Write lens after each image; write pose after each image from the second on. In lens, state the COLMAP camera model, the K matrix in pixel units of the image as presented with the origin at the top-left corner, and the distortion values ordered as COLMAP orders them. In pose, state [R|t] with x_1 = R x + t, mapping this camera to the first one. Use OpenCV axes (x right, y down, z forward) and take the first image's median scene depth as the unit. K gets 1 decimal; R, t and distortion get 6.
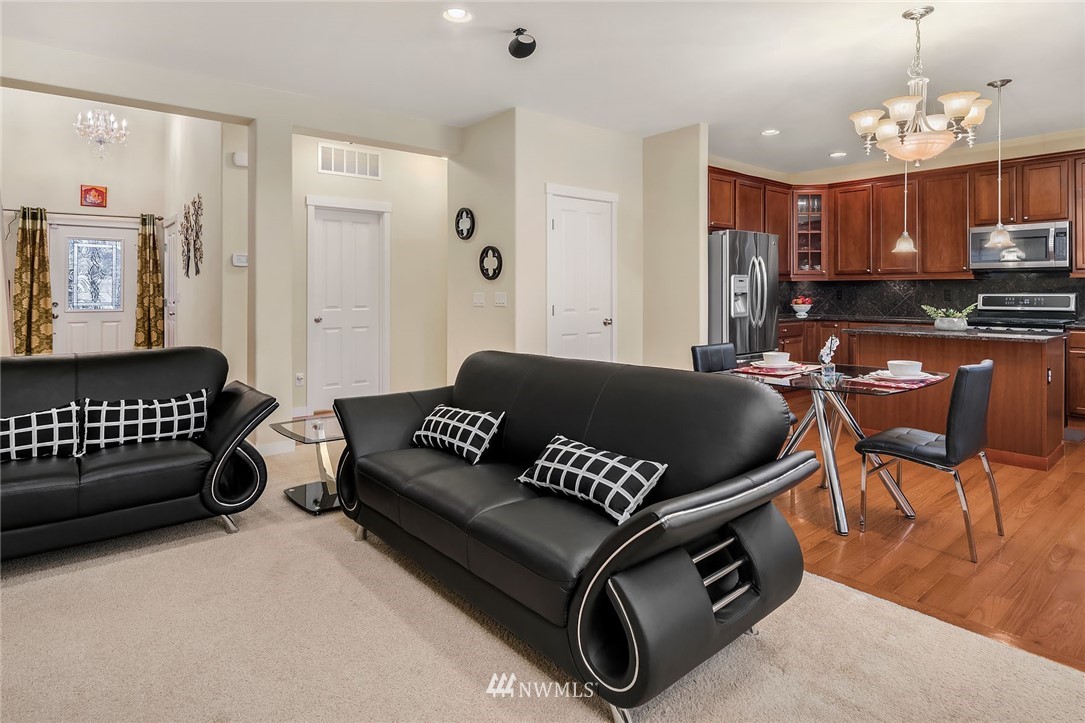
lens RADIAL K [[588.7, 0, 530.7], [0, 588.7, 311.9], [0, 0, 1]] dist [-0.000203, -0.005964]
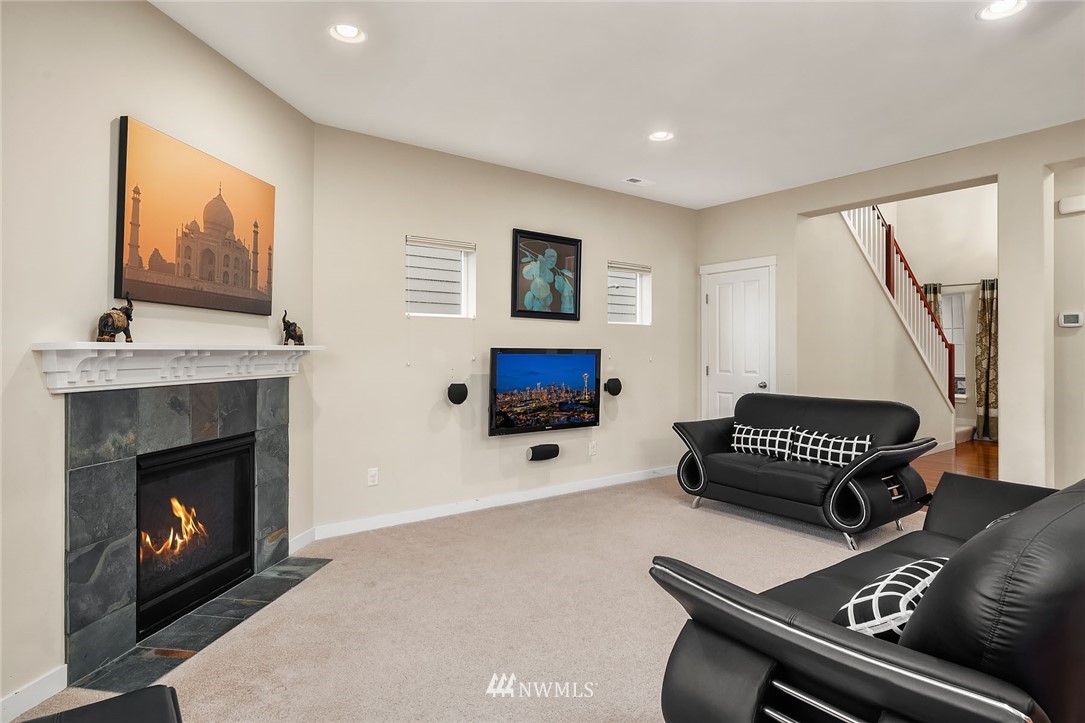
lens RADIAL K [[588.7, 0, 545.2], [0, 588.7, 349.3], [0, 0, 1]] dist [-0.000203, -0.005964]
pose [[-0.046311, -0.001128, -0.998926, 0.394140], [-0.040332, 0.999186, 0.000742, -0.011053], [0.998113, 0.040323, -0.046319, 0.244038]]
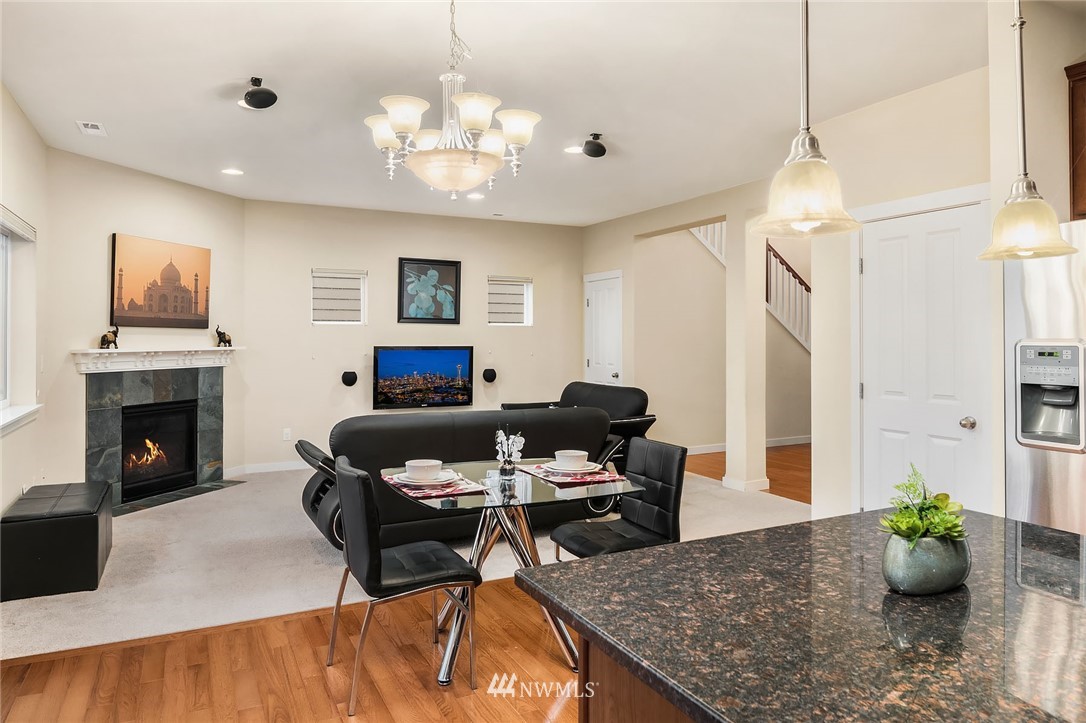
lens RADIAL K [[708.4, 0, 549.9], [0, 708.4, 333.7], [0, 0, 1]] dist [-0.009414, 0.000680]
pose [[-0.208318, -0.002646, -0.978057, 0.819707], [-0.036410, 0.999324, 0.005051, -0.049980], [0.977383, 0.036663, -0.208274, 0.714444]]
